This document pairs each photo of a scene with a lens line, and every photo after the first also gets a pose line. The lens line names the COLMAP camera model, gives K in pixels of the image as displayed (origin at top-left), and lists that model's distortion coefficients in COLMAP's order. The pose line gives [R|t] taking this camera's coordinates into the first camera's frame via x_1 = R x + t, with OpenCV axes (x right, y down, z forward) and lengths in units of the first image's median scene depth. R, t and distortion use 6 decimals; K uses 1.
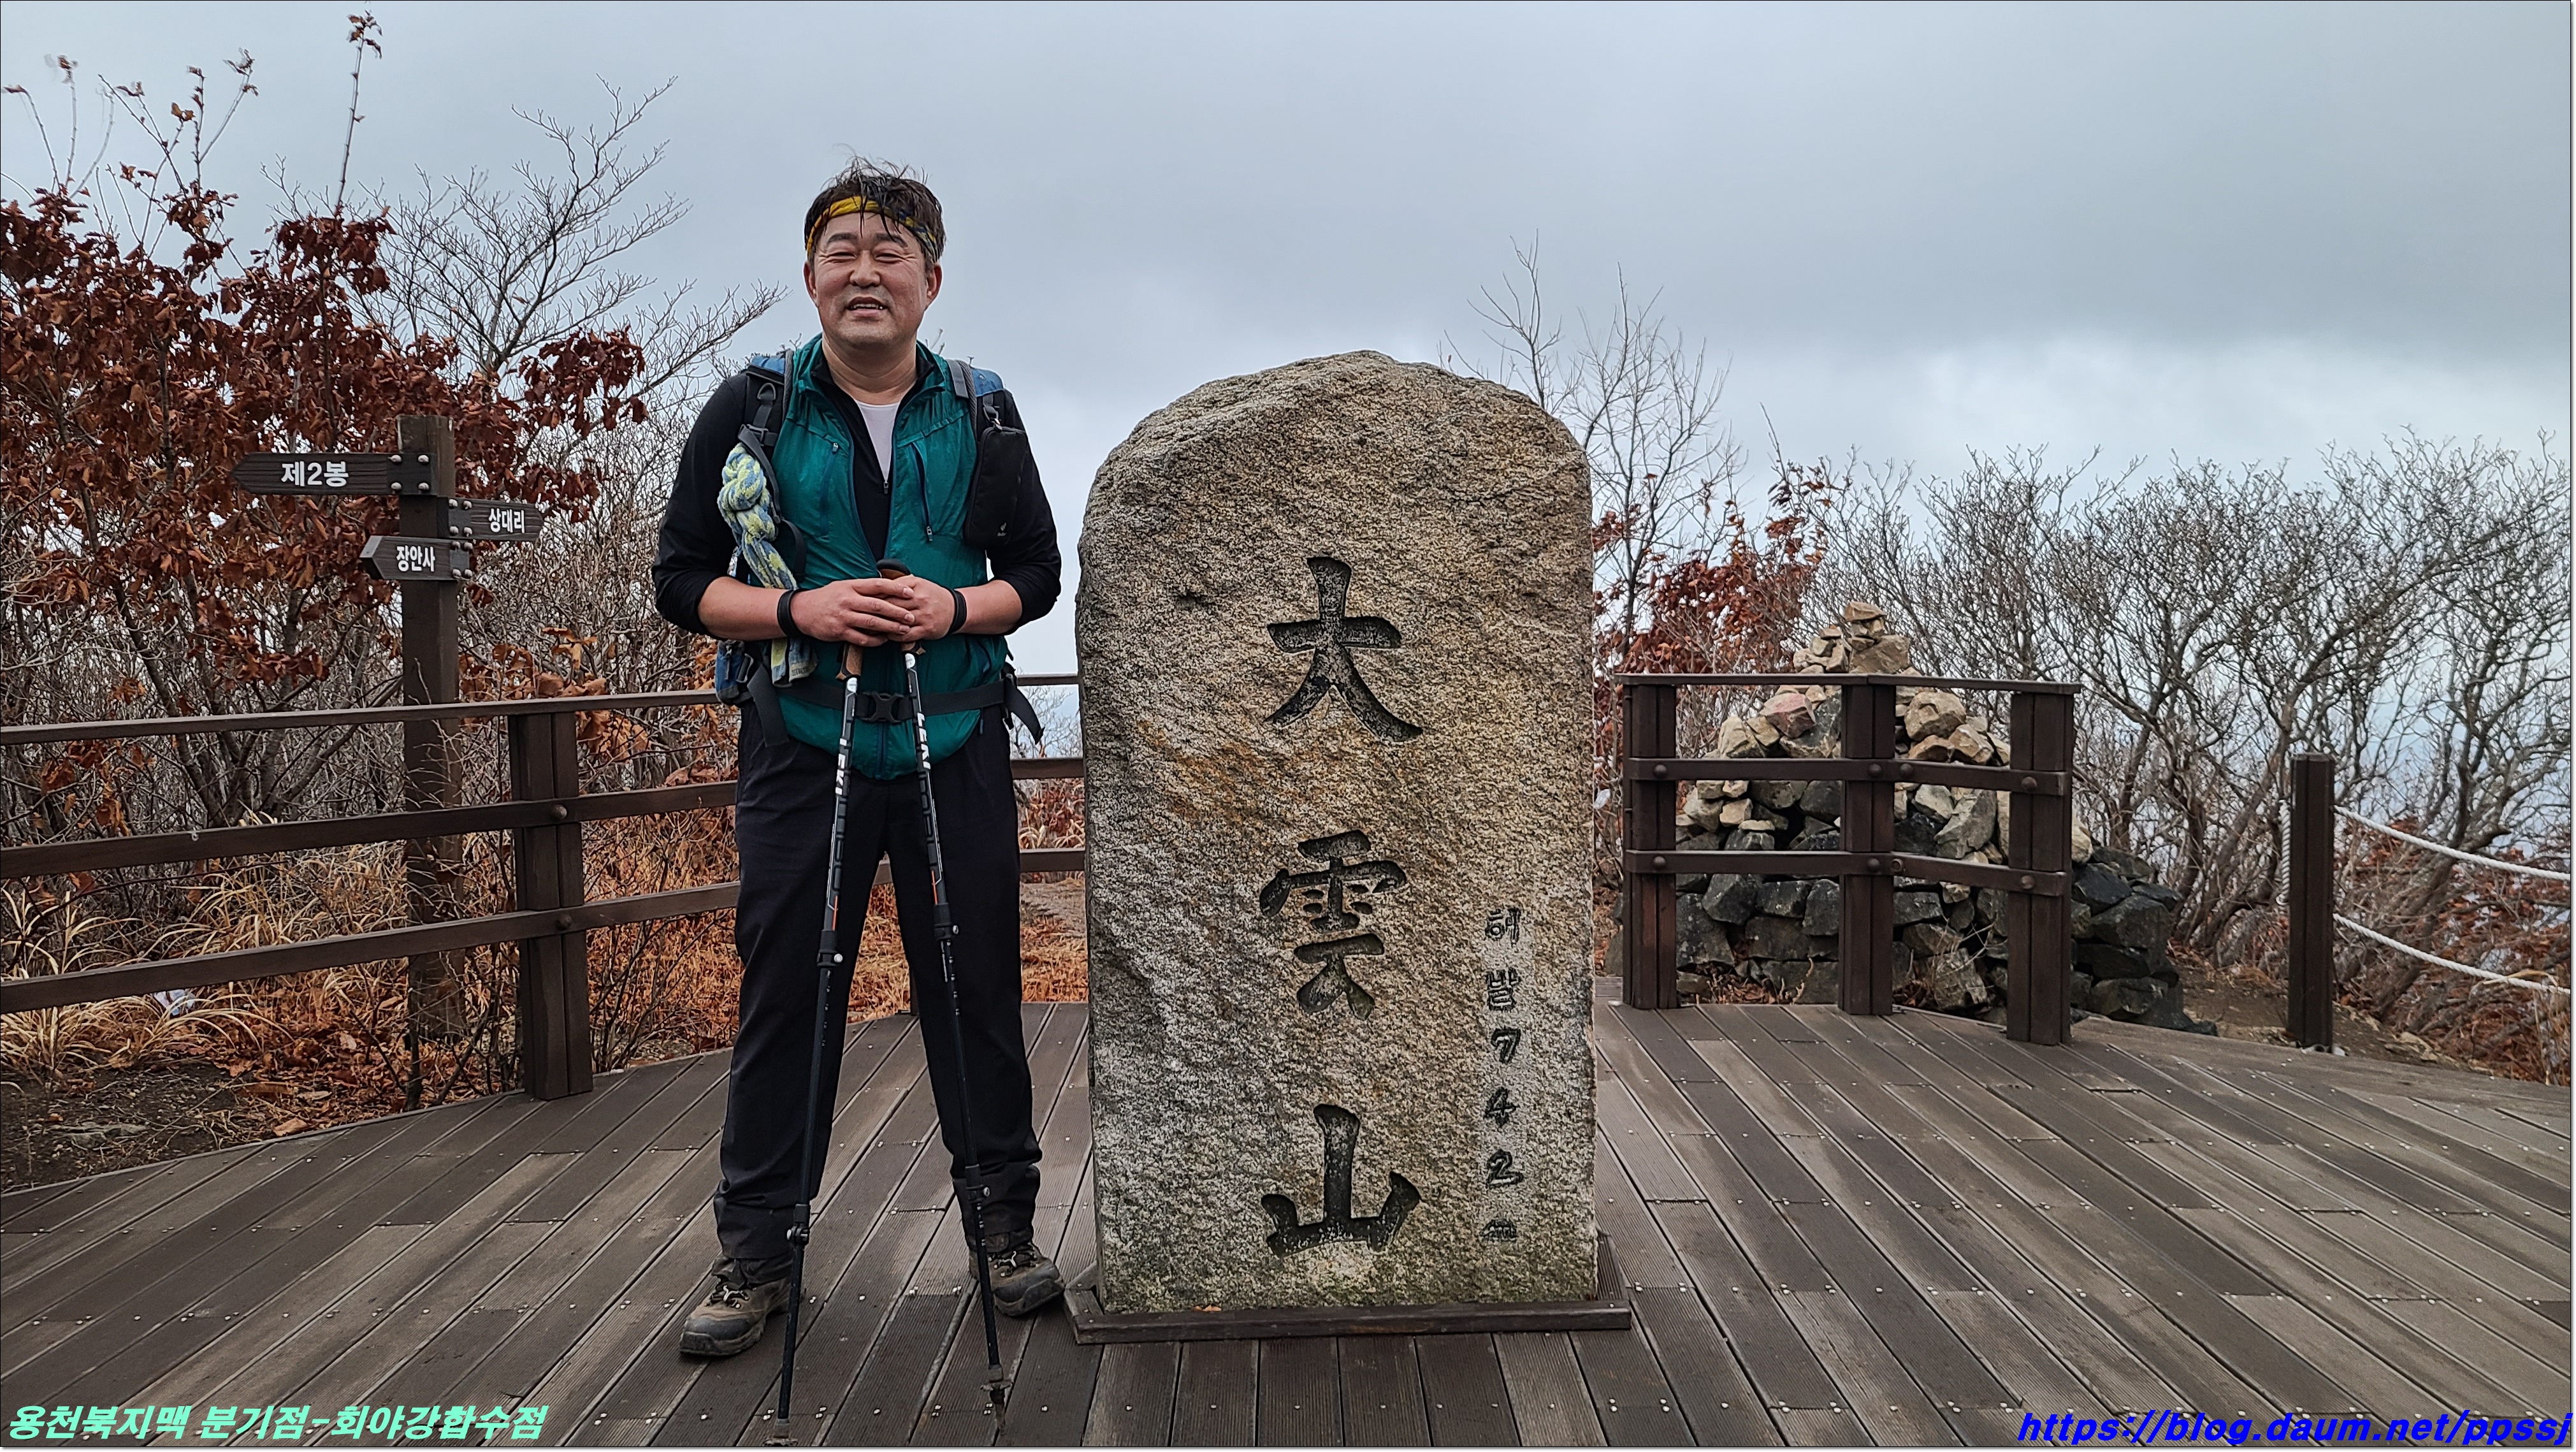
lens RADIAL K [[2095.5, 0, 1249.9], [0, 2095.5, 712.6], [0, 0, 1]] dist [0.054170, 0.002374]
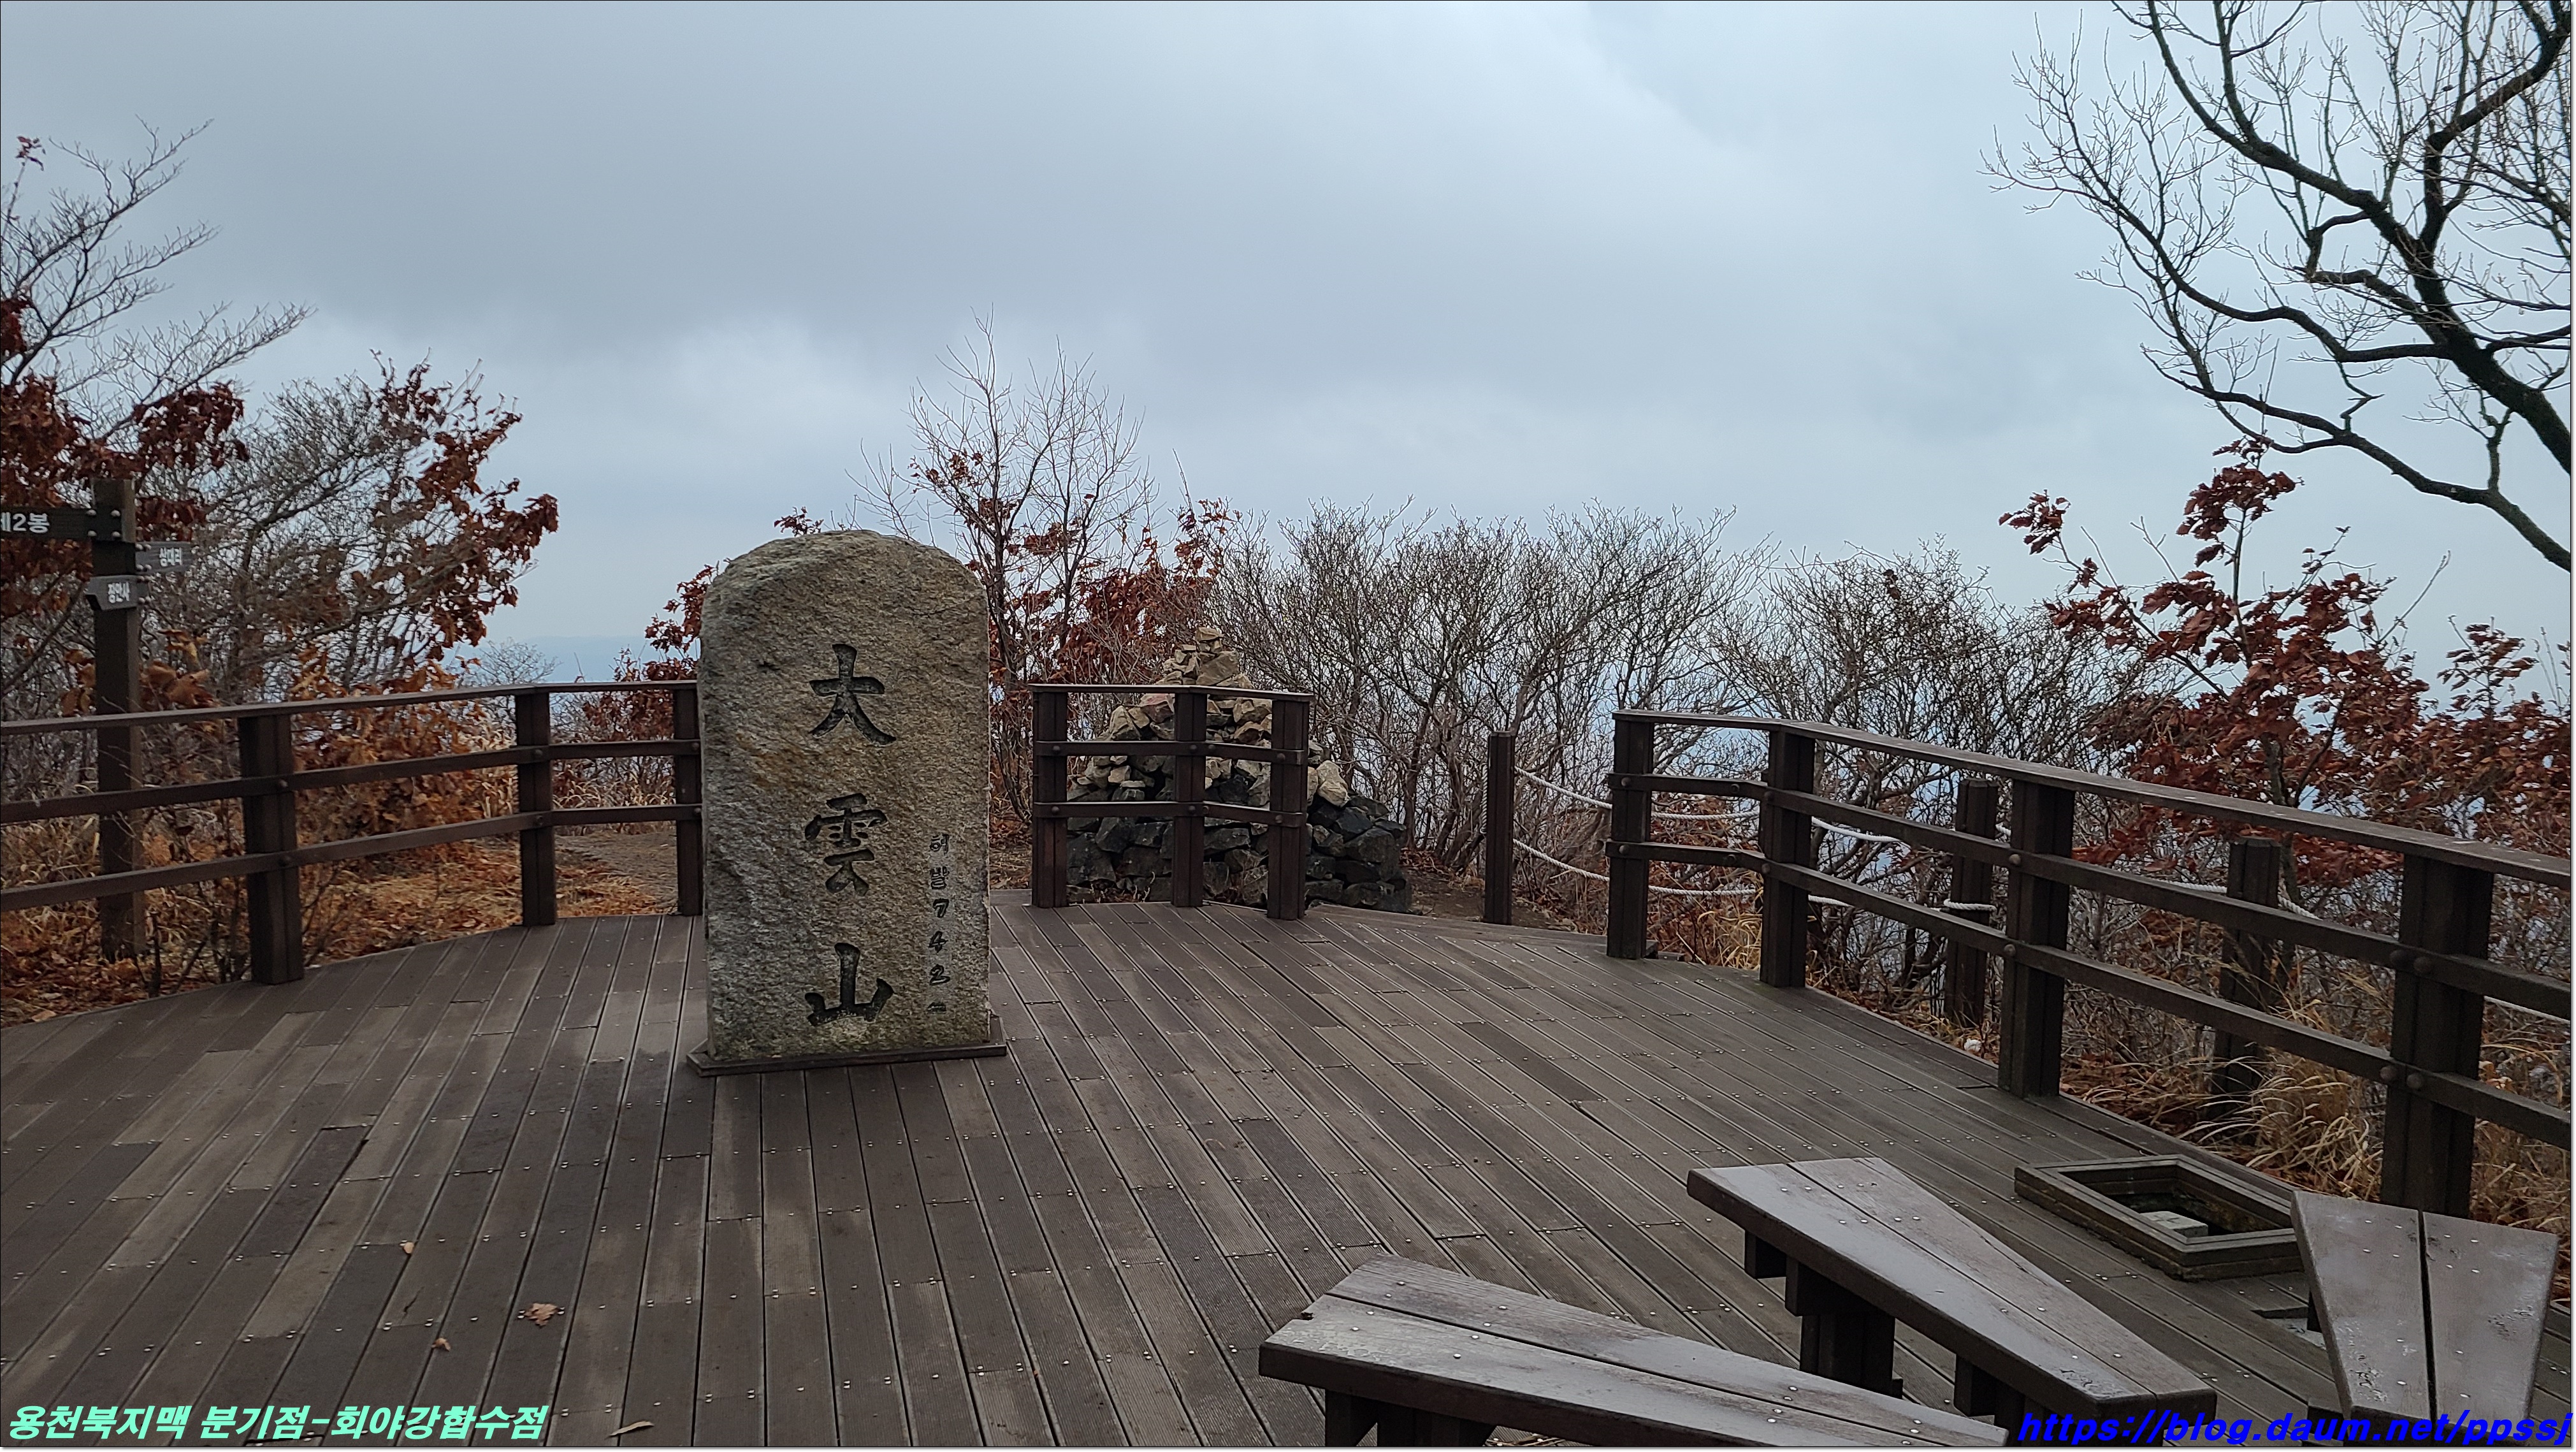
lens RADIAL K [[2095.5, 0, 1276.4], [0, 2095.5, 712.9], [0, 0, 1]] dist [0.054170, 0.002374]
pose [[0.966237, 0.000674, 0.257654, -0.069161], [-0.006316, 0.999758, 0.021072, -0.054449], [-0.257577, -0.021988, 0.966007, -0.859160]]
